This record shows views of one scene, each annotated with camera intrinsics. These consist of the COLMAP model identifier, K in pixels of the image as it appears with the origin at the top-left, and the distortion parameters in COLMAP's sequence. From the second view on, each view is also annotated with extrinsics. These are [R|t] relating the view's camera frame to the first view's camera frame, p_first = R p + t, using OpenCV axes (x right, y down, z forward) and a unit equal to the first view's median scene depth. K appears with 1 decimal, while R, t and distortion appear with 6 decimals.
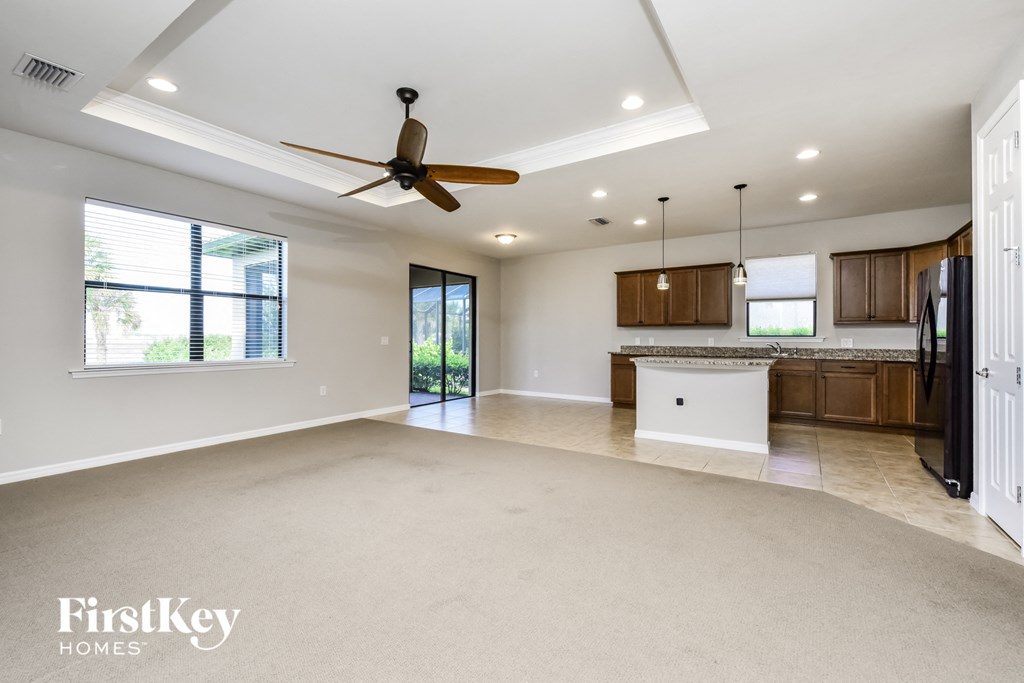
lens RADIAL K [[439.2, 0, 511.4], [0, 439.2, 343.3], [0, 0, 1]] dist [0.000148, -0.000079]
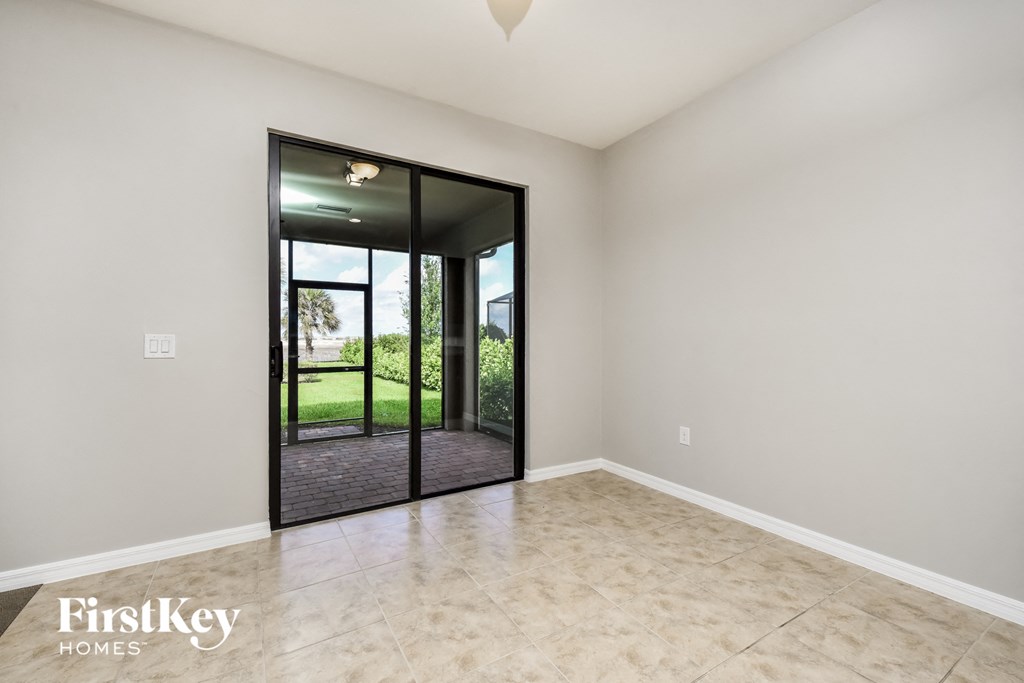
lens RADIAL K [[439.7, 0, 512.0], [0, 439.7, 341.5], [0, 0, 1]] dist [0.010281, -0.000474]
pose [[0.906410, -0.003200, -0.422386, 0.112270], [0.002769, 0.999995, -0.001635, -0.008978], [0.422389, 0.000312, 0.906414, 0.842166]]
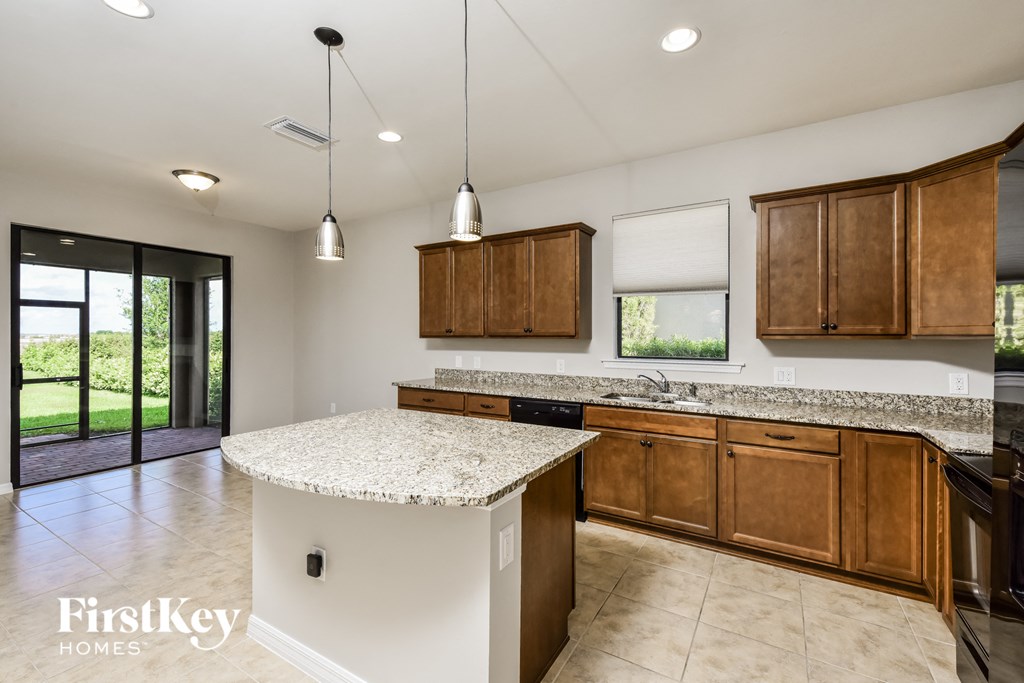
lens RADIAL K [[439.7, 0, 512.0], [0, 439.7, 341.5], [0, 0, 1]] dist [0.010281, -0.000474]
pose [[0.999085, -0.001732, 0.042743, 0.401895], [0.001698, 0.999998, 0.000827, -0.039371], [-0.042744, -0.000754, 0.999086, 0.473157]]
